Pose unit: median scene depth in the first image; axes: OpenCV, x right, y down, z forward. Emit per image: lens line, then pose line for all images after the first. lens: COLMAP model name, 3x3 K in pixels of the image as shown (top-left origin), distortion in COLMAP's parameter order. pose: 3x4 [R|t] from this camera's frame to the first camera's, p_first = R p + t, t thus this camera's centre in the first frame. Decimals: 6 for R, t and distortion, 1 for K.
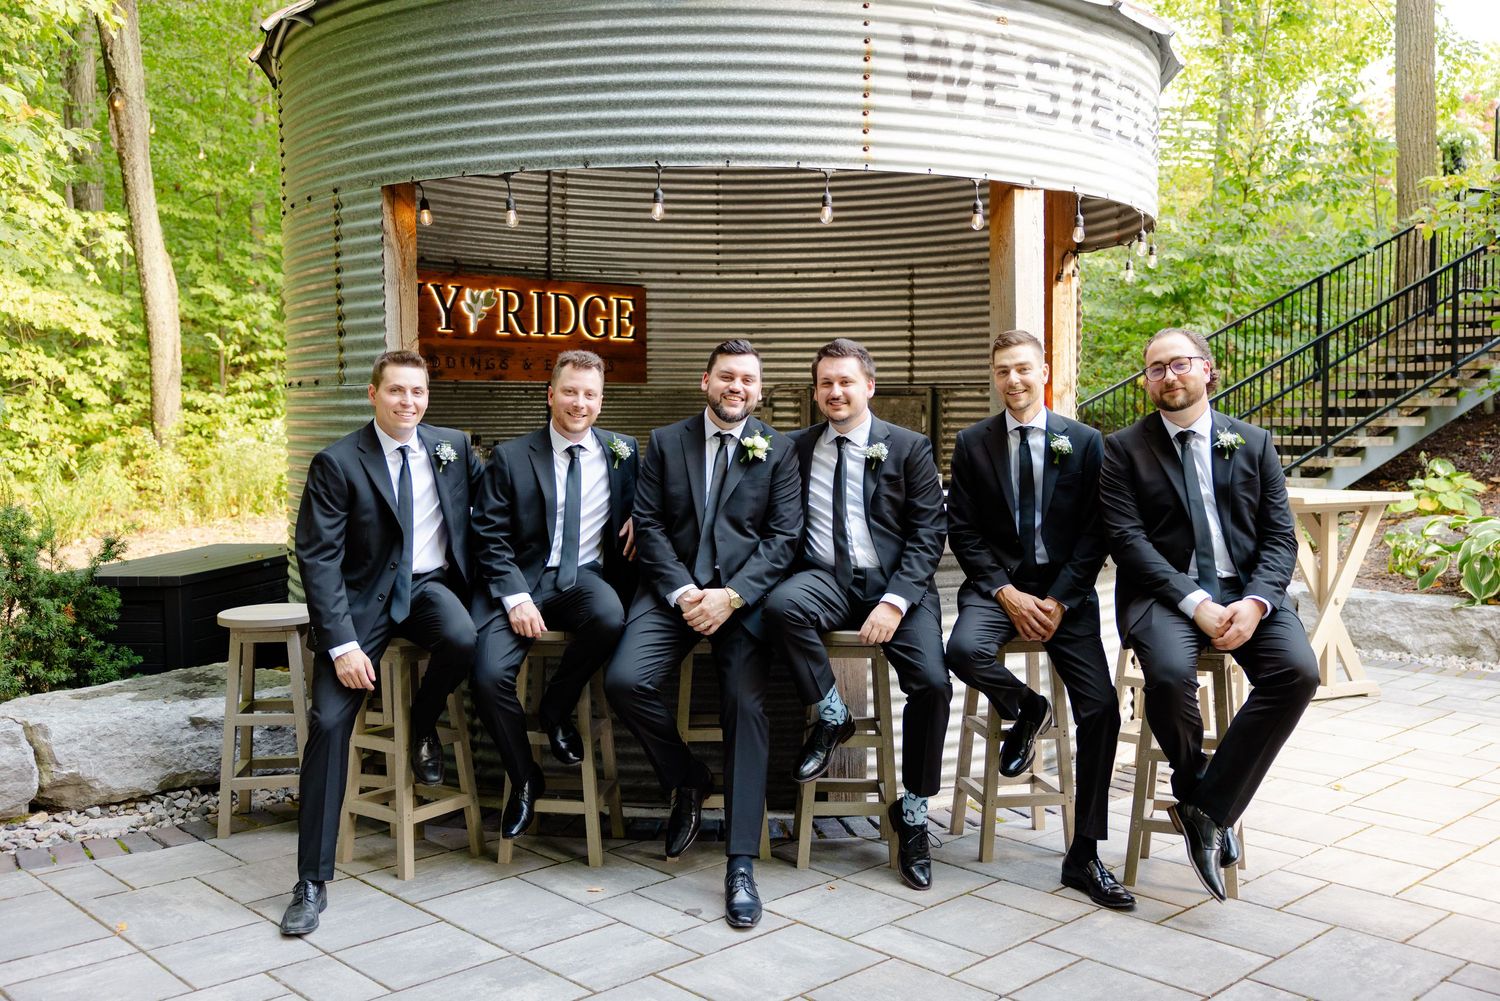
lens RADIAL K [[1462.1, 0, 770.8], [0, 1462.1, 502.6], [0, 0, 1]] dist [-0.026073, 0.026750]
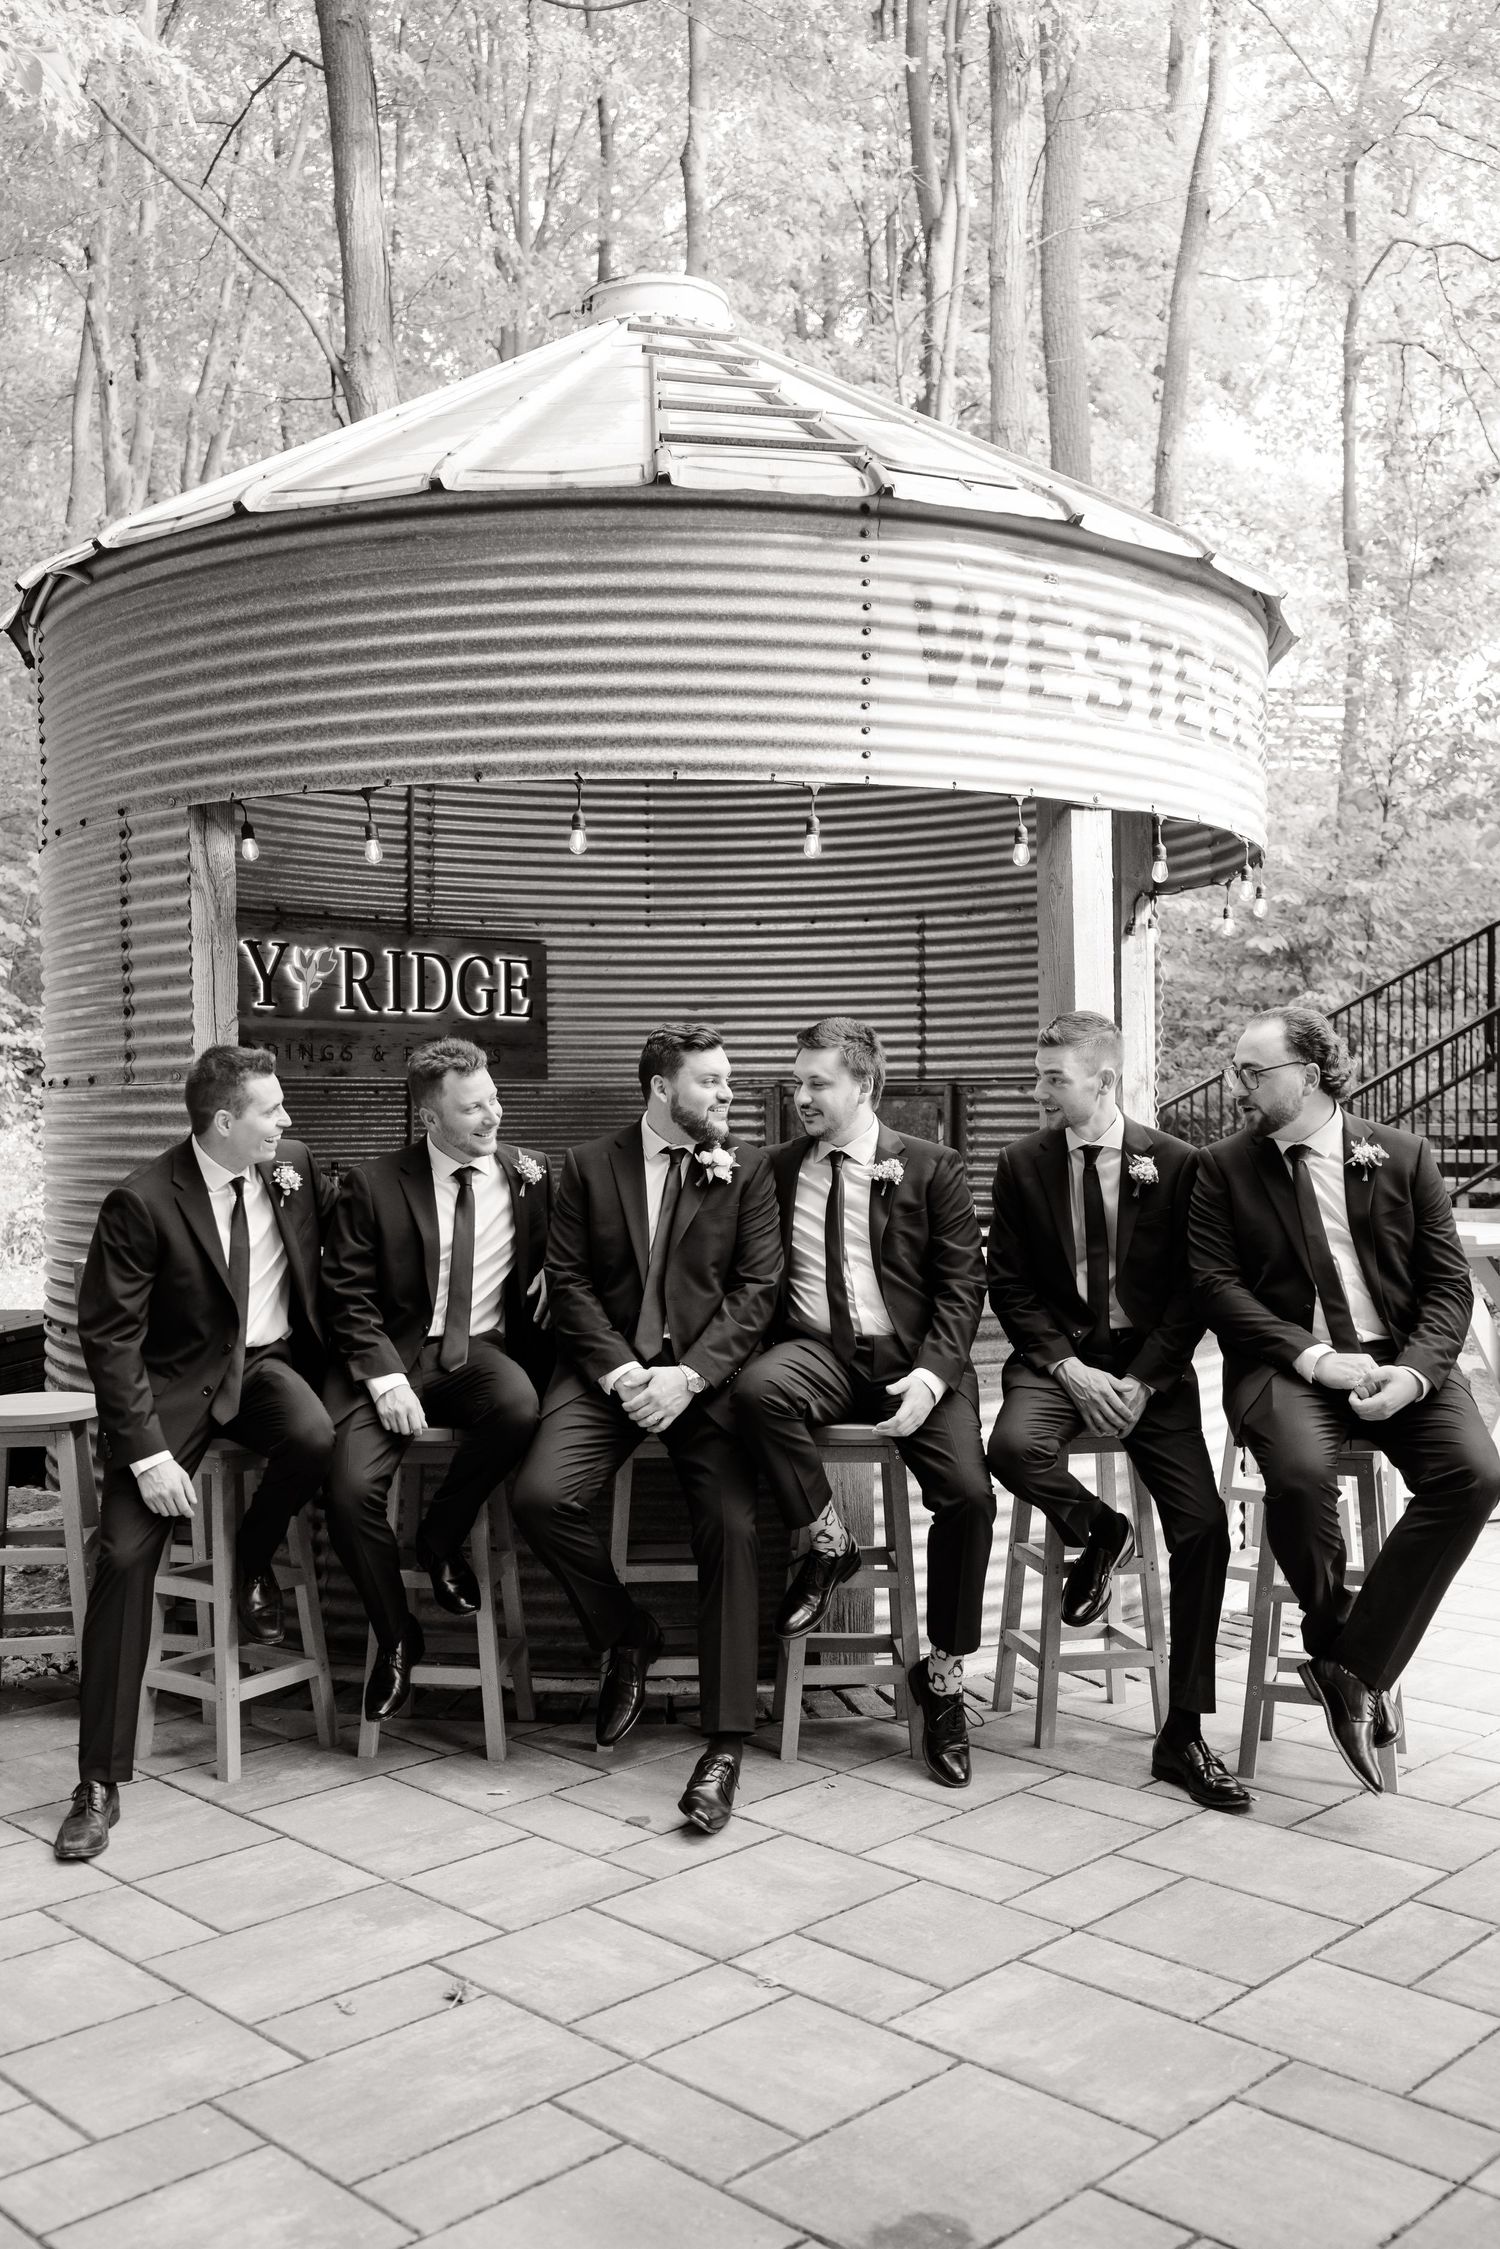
lens RADIAL K [[2112.1, 0, 755.6], [0, 2112.1, 1166.9], [0, 0, 1]] dist [-0.025286, -0.000530]
pose [[0.999728, -0.004900, 0.022815, -0.013923], [0.005798, 0.999204, -0.039462, 0.002088], [-0.022604, 0.039584, 0.998961, -0.031708]]
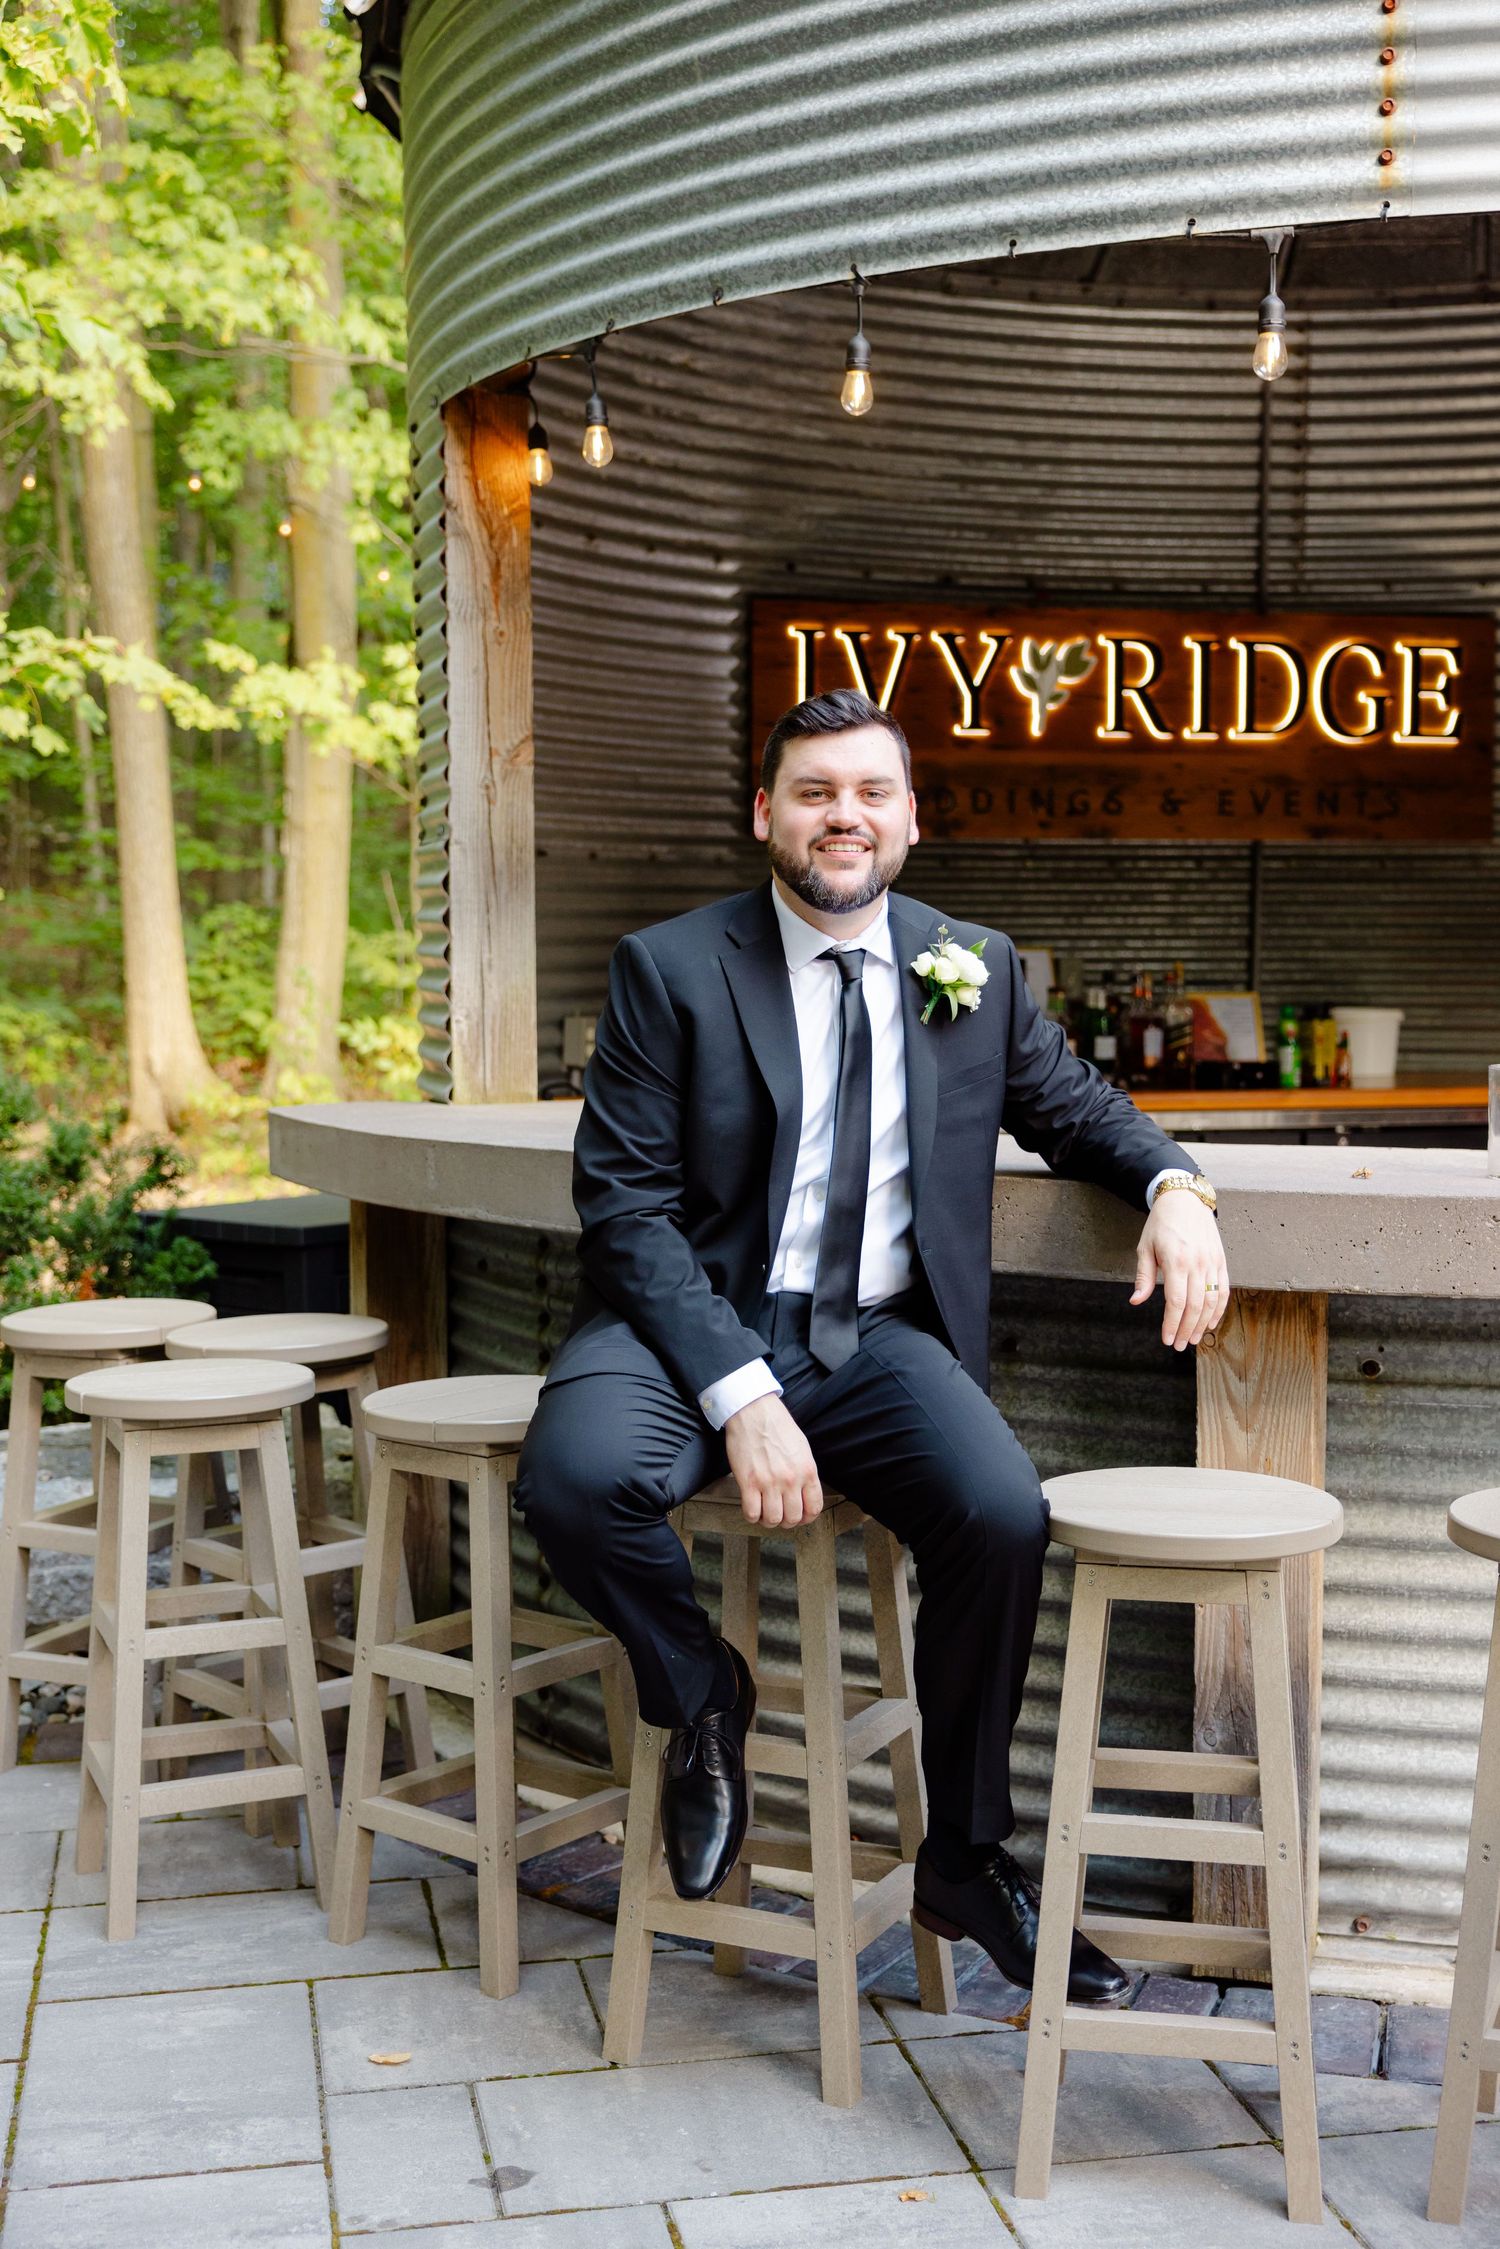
lens RADIAL K [[2790.4, 0, 720.9], [0, 2790.4, 1170.7], [0, 0, 1]] dist [0.006001, 0.015539]
pose [[0.841779, 0.046027, -0.537857, 0.301740], [-0.032059, 0.998862, 0.035304, -0.010734], [0.538870, -0.012475, 0.842297, 0.315848]]
